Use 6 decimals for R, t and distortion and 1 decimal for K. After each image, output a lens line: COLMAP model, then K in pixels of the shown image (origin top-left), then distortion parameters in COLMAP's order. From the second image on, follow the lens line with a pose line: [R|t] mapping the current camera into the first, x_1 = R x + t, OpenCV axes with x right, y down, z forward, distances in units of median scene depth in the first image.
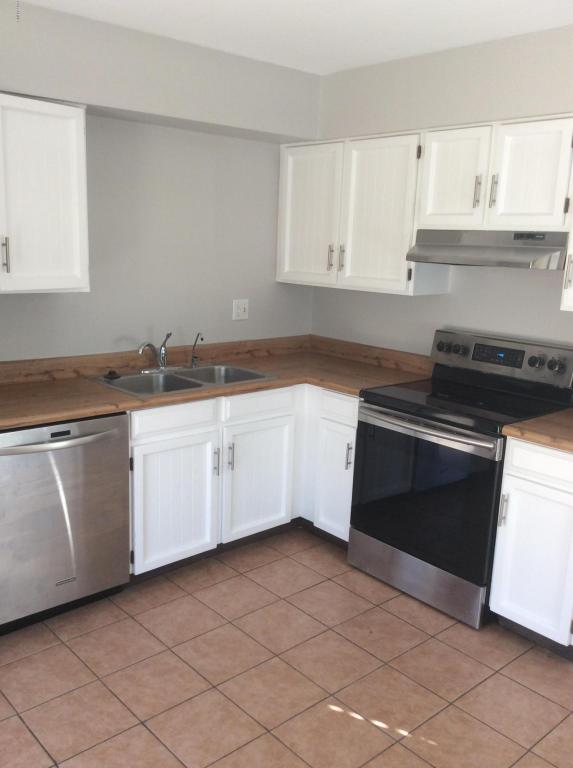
lens RADIAL K [[706.9, 0, 287.3], [0, 706.9, 380.5], [0, 0, 1]] dist [0.078532, 0.000000]
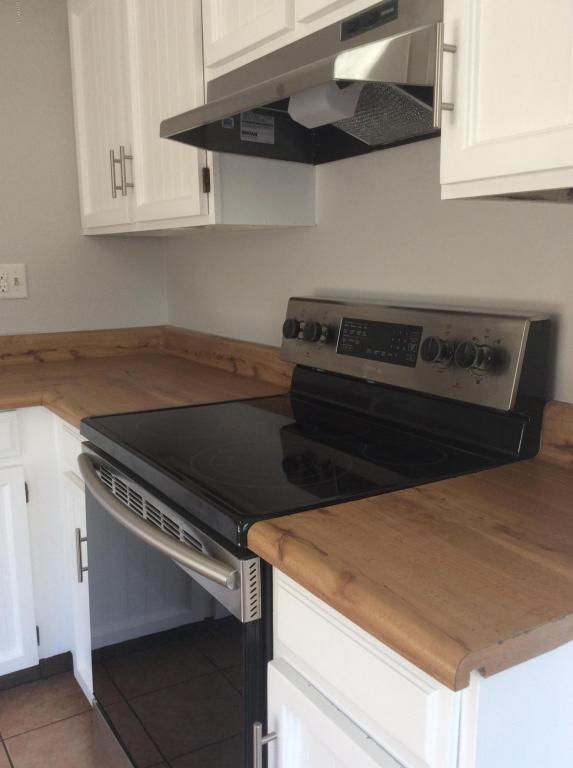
lens RADIAL K [[706.9, 0, 285.8], [0, 706.9, 389.1], [0, 0, 1]] dist [0.078532, 0.000000]
pose [[0.985611, -0.012252, -0.168584, 0.285312], [0.009533, 0.999811, -0.016927, 0.002291], [0.168760, 0.015076, 0.985542, 0.494156]]
